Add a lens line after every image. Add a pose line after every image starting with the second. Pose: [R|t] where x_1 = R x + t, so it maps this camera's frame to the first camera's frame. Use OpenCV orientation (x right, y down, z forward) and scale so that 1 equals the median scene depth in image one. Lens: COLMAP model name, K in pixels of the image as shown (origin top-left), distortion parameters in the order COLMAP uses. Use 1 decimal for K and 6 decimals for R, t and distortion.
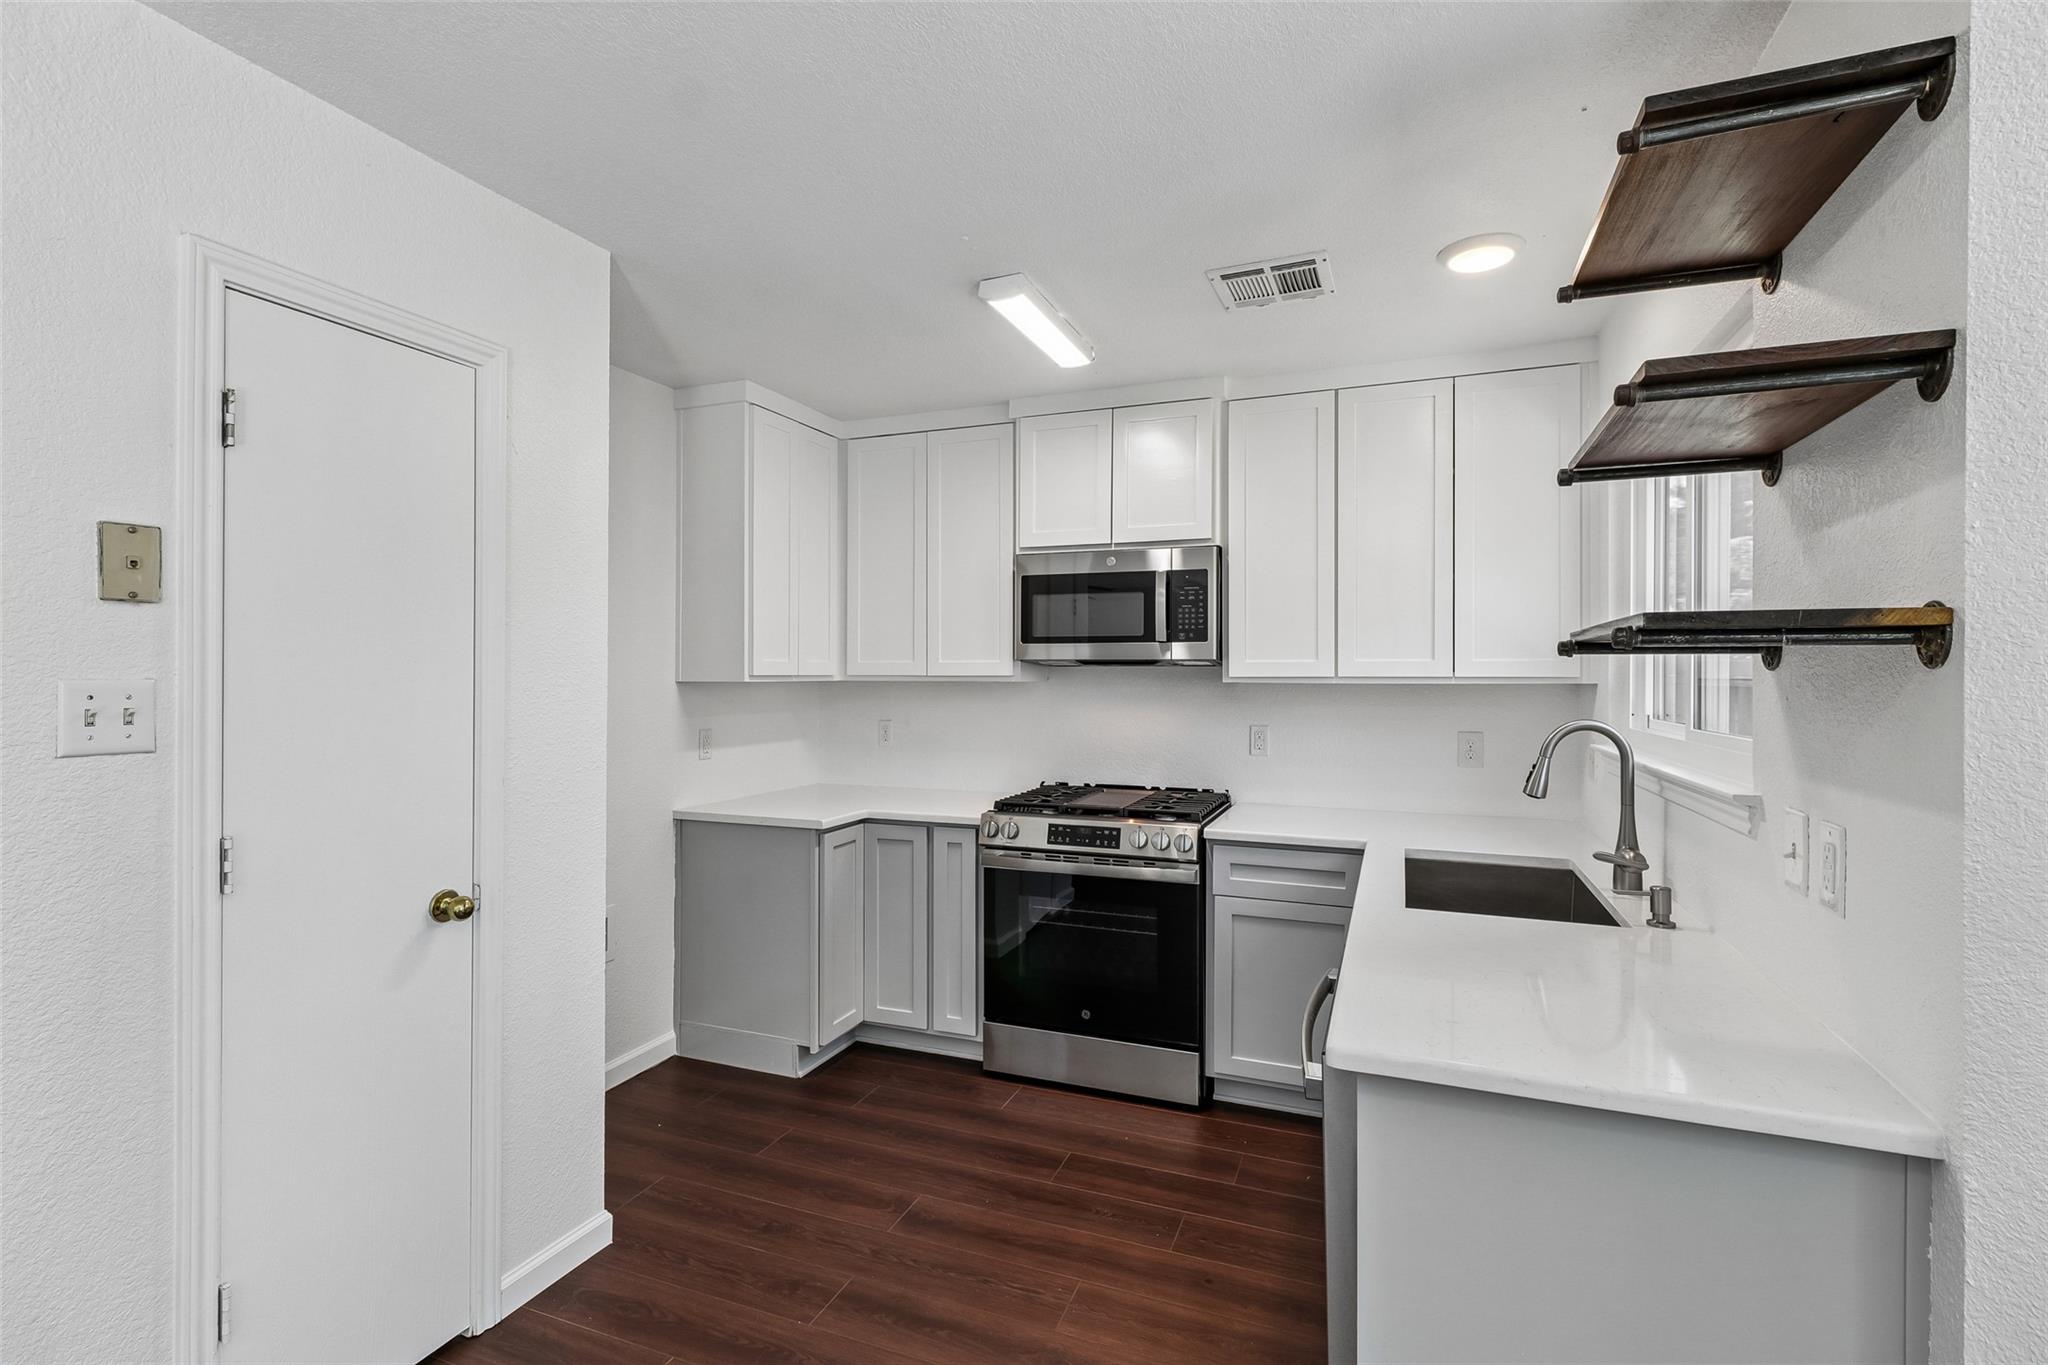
lens RADIAL K [[947.7, 0, 1023.1], [0, 947.7, 672.0], [0, 0, 1]] dist [0.002645, -0.001550]
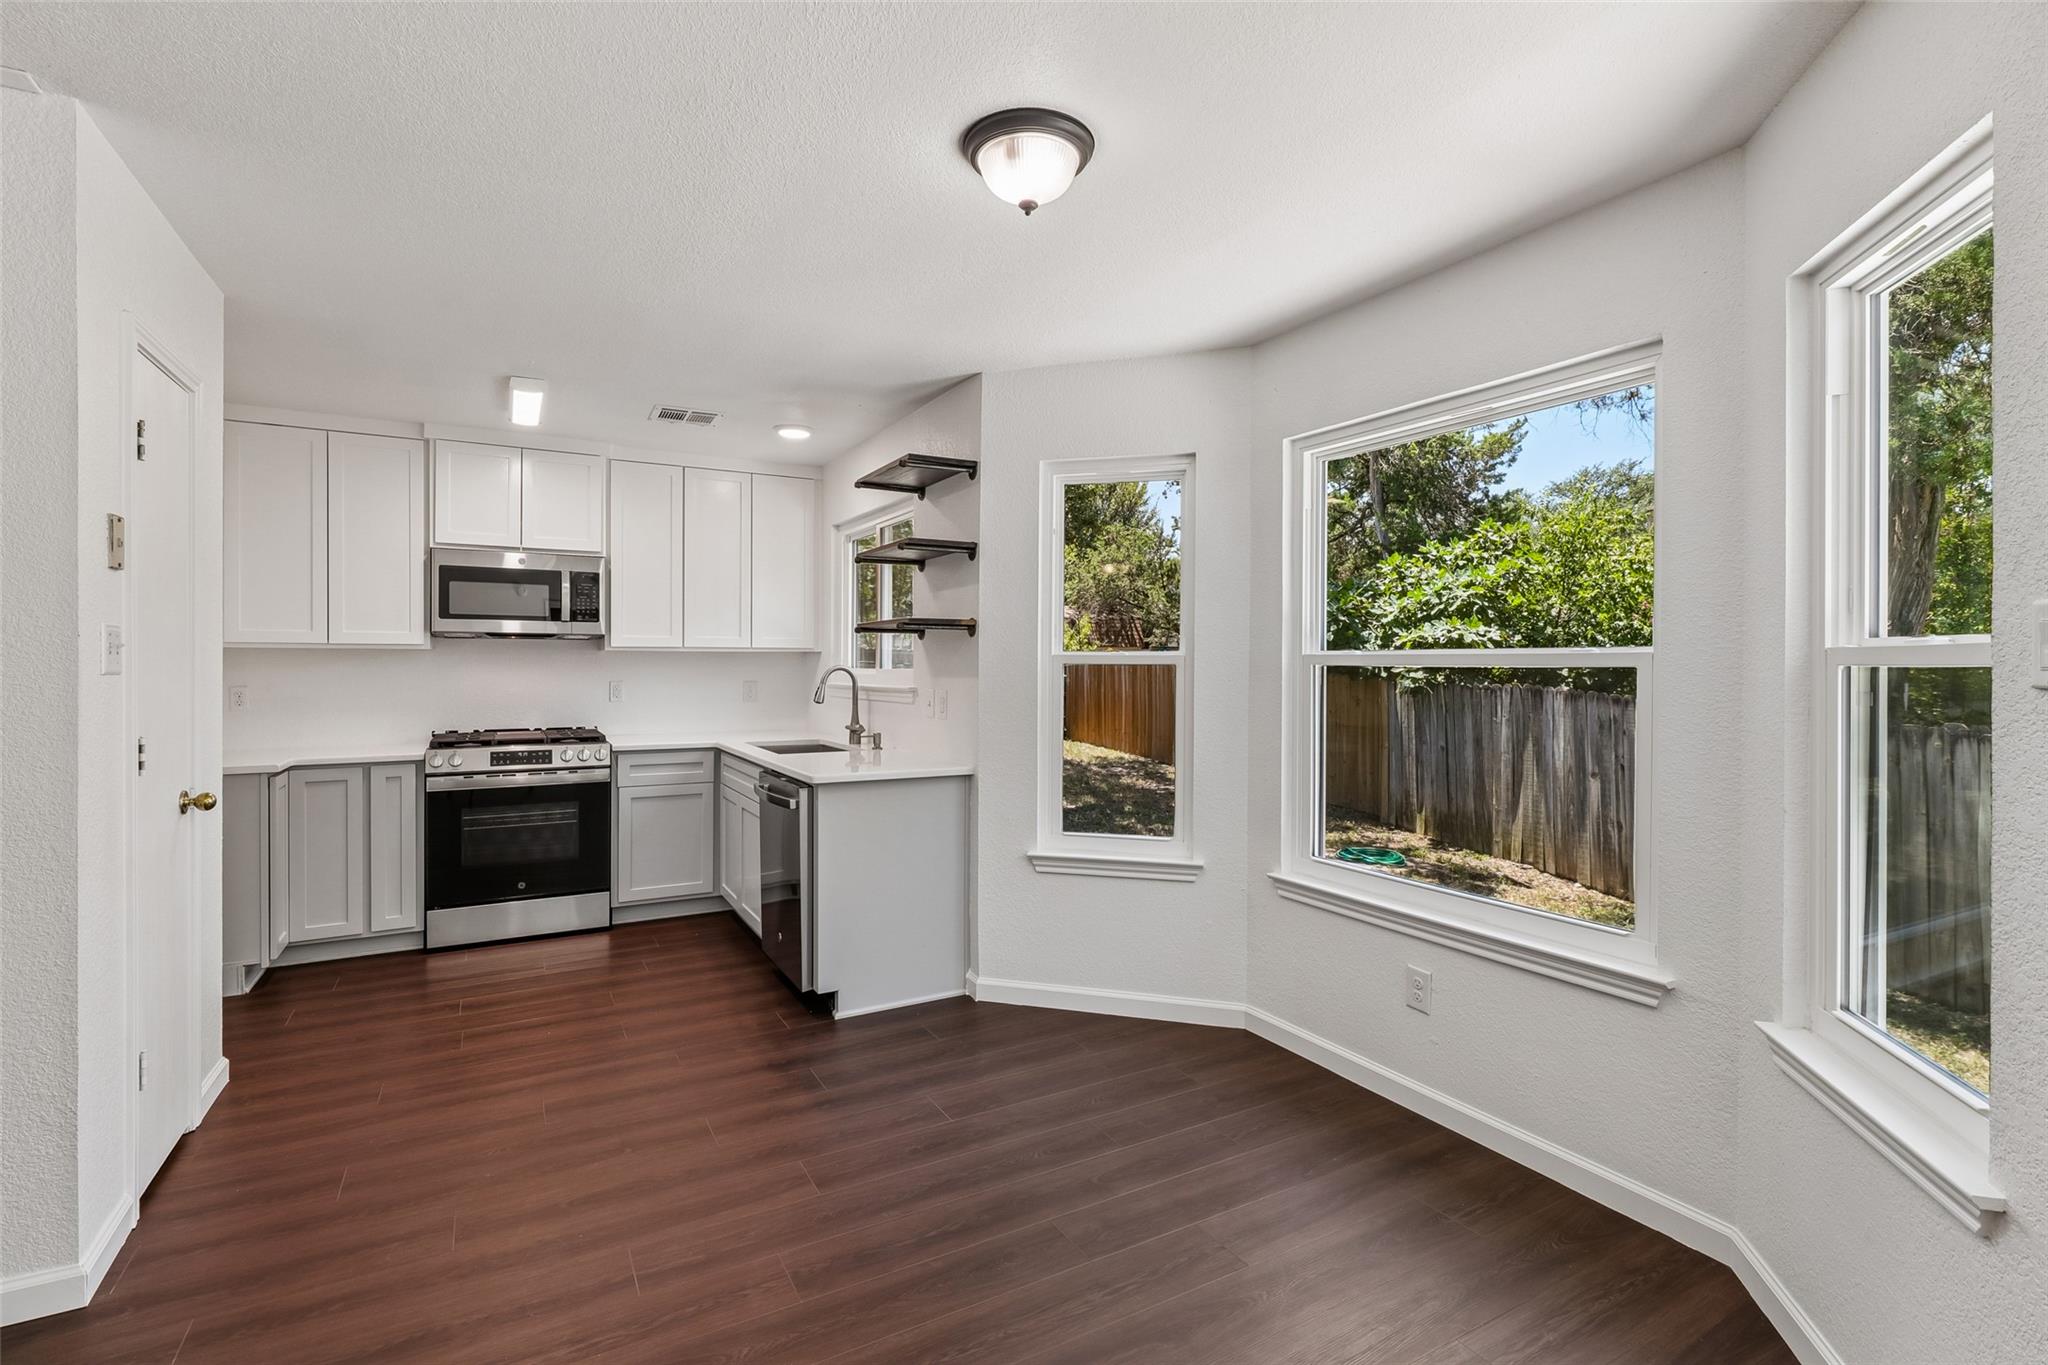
lens RADIAL K [[947.7, 0, 1030.5], [0, 947.7, 669.8], [0, 0, 1]] dist [0.002645, -0.001550]
pose [[0.625339, -0.005140, 0.780336, -0.551063], [-0.002072, 0.999964, 0.008247, 0.029184], [-0.780350, -0.006774, 0.625306, -0.457877]]
